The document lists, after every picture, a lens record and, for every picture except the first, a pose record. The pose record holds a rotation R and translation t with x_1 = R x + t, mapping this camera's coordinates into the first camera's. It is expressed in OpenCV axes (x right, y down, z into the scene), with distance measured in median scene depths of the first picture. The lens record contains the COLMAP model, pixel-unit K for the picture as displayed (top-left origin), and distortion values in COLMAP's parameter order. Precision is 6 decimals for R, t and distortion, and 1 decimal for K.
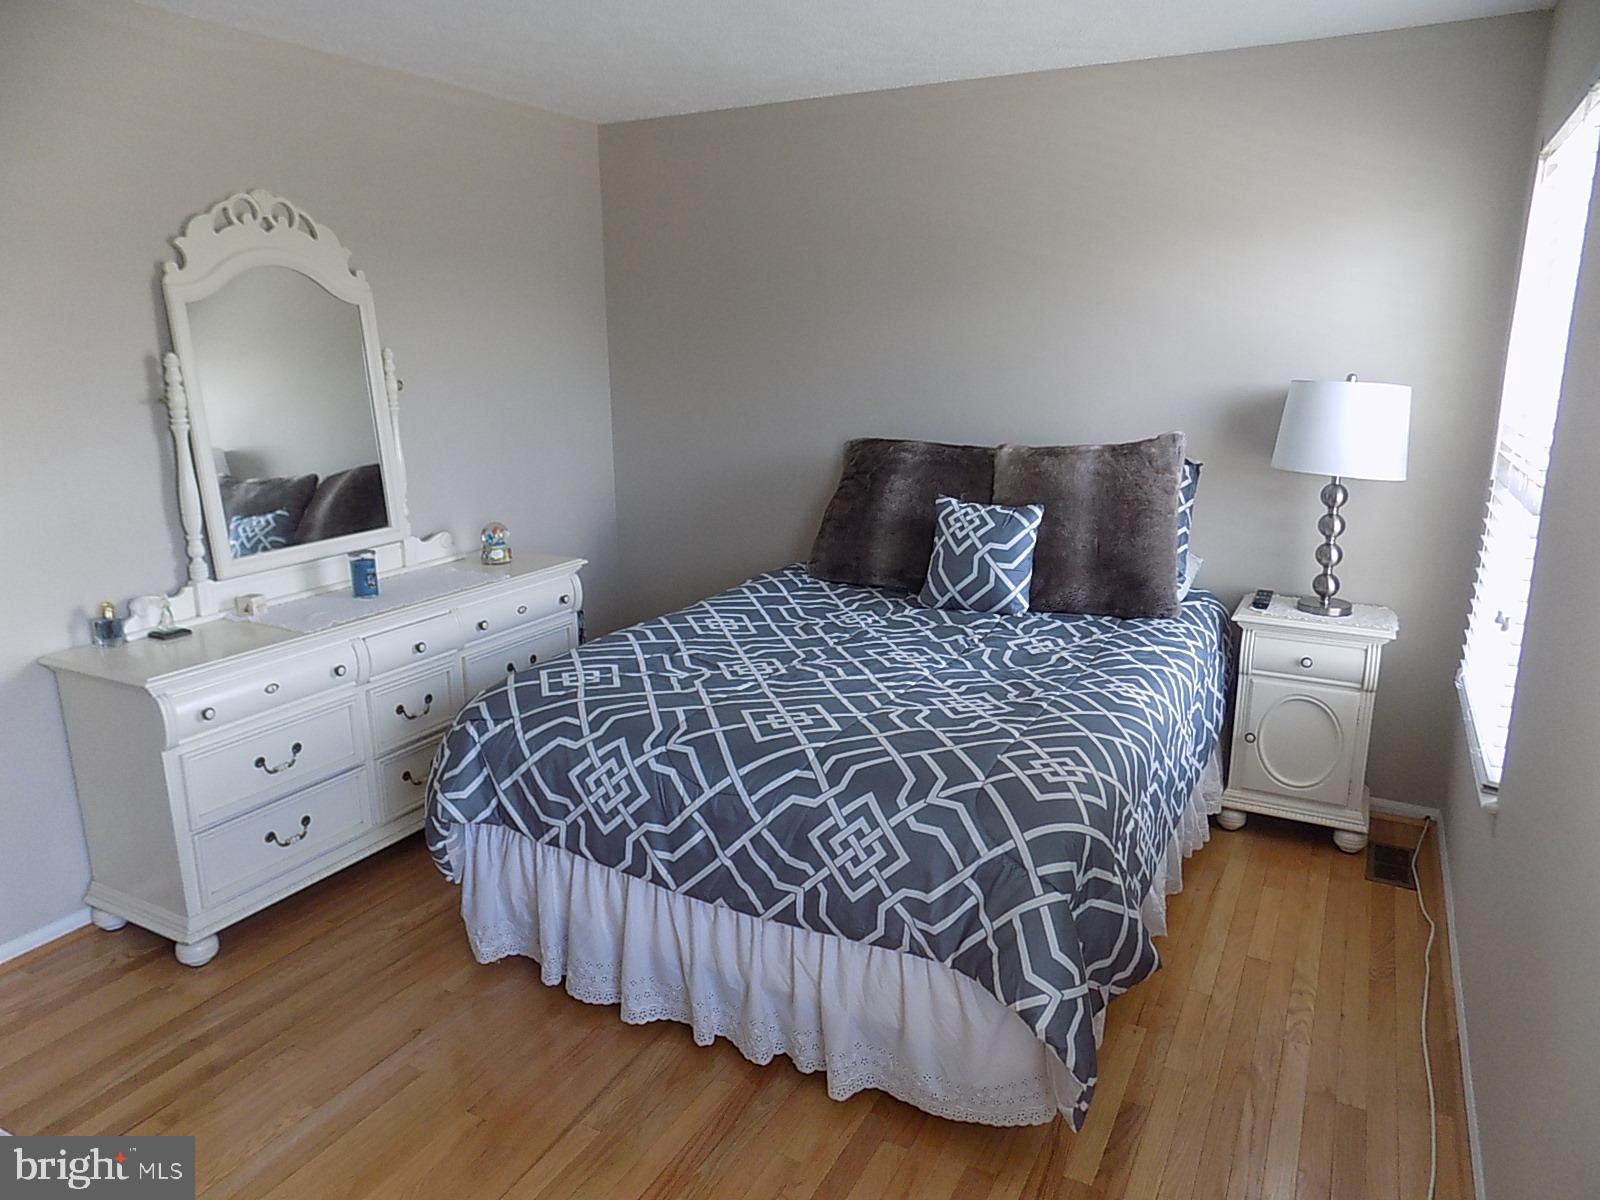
lens RADIAL K [[1090.5, 0, 795.1], [0, 1090.5, 604.0], [0, 0, 1]] dist [-0.051306, 0.000564]
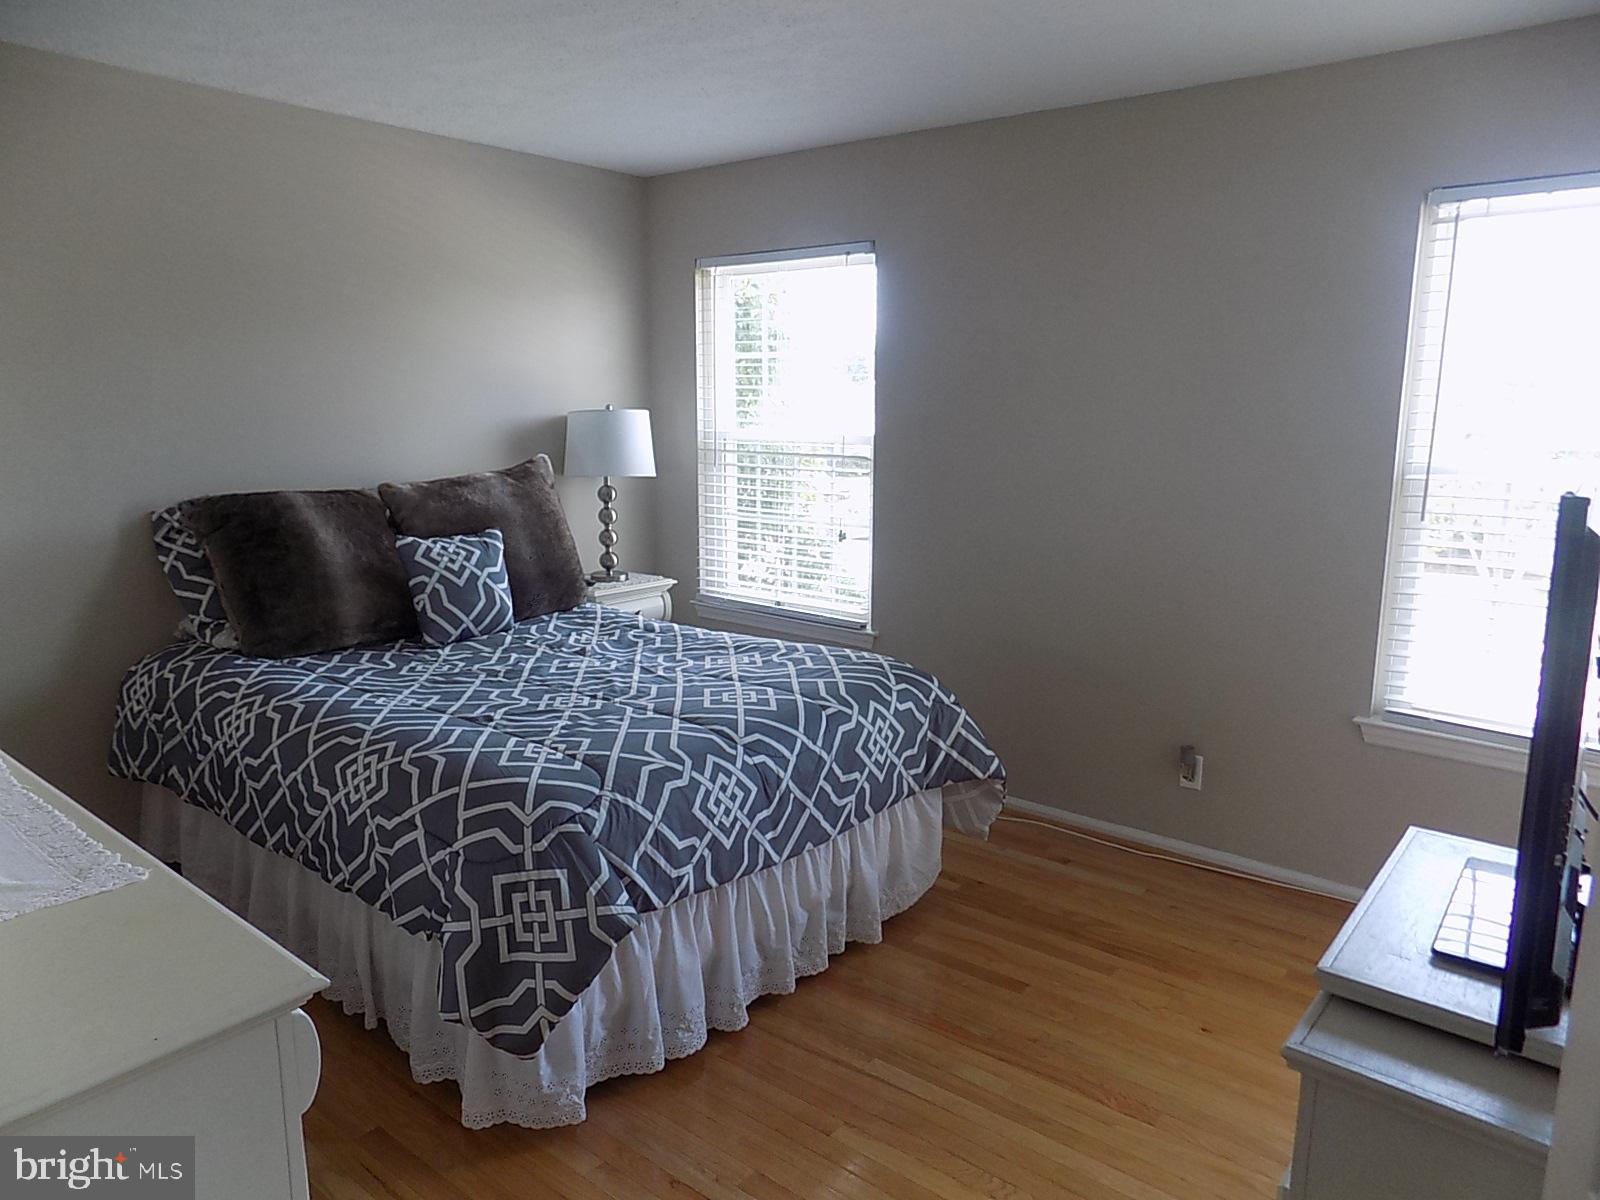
lens RADIAL K [[1090.5, 0, 793.7], [0, 1090.5, 599.0], [0, 0, 1]] dist [-0.051306, 0.000564]
pose [[0.210190, -0.180099, 0.960929, -1.102848], [0.232344, 0.963928, 0.129839, -0.133456], [-0.949651, 0.195975, 0.244453, 0.645878]]
